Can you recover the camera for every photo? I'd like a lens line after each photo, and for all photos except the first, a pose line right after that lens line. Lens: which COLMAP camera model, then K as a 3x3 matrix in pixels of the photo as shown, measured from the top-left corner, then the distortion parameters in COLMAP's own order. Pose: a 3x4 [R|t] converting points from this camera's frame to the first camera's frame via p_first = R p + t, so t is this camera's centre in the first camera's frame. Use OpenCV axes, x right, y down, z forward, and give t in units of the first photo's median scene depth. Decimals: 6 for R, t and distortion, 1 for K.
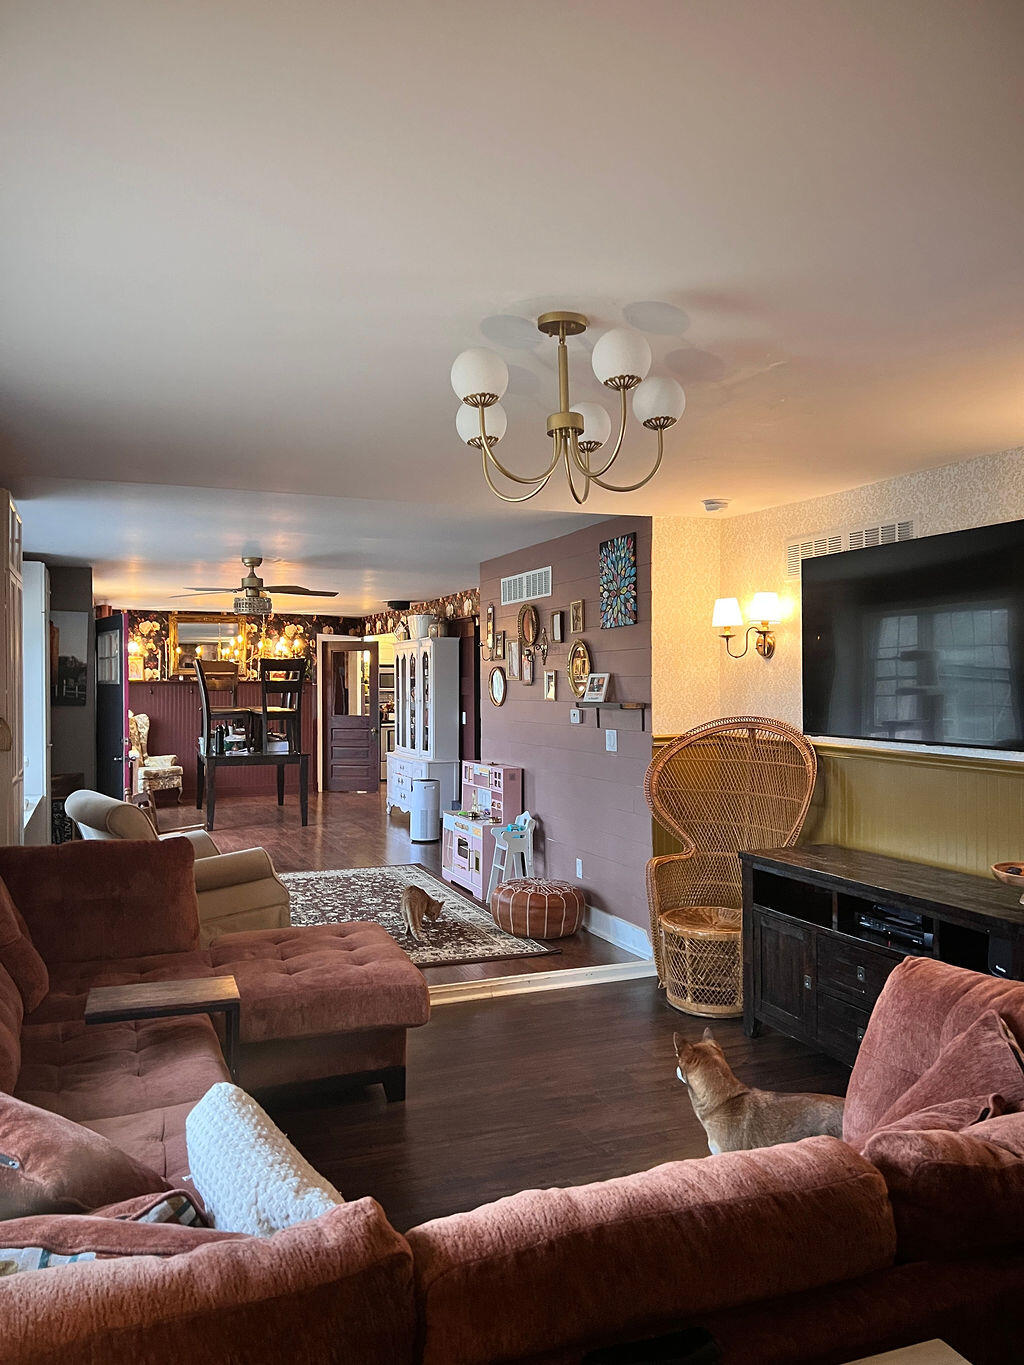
lens RADIAL K [[1014.8, 0, 506.3], [0, 1014.8, 676.7], [0, 0, 1]] dist [0.042280, -0.050804]
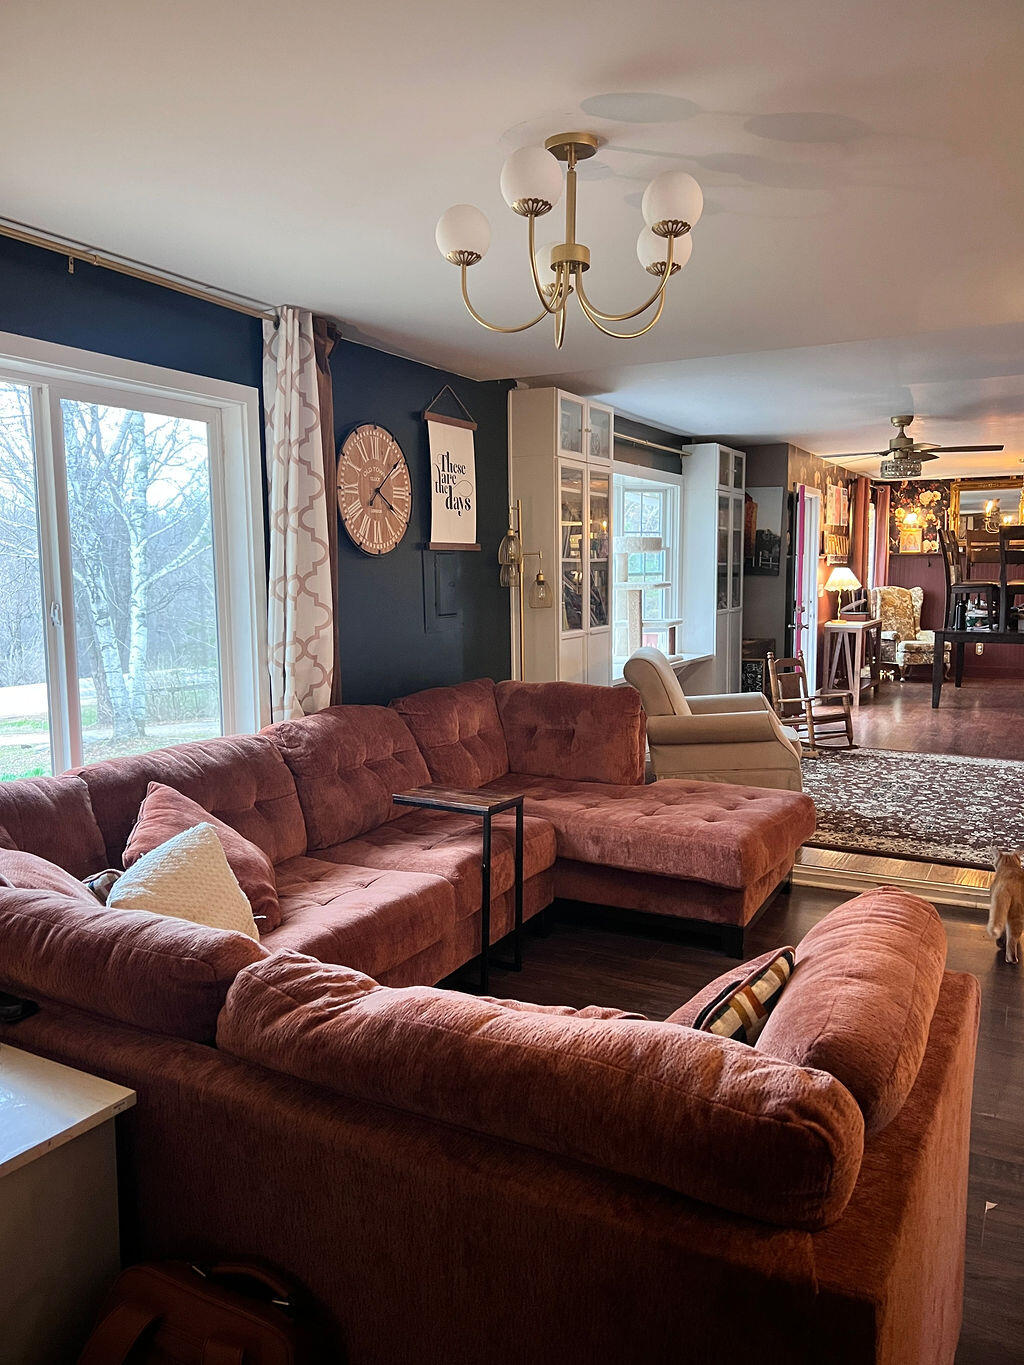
lens RADIAL K [[1014.8, 0, 512.0], [0, 1014.8, 686.5], [0, 0, 1]] dist [0.042280, -0.050804]
pose [[0.647220, 0.089062, -0.757083, 0.146529], [0.009378, 0.992146, 0.124732, 0.005249], [0.762246, -0.087829, 0.641301, 0.059537]]
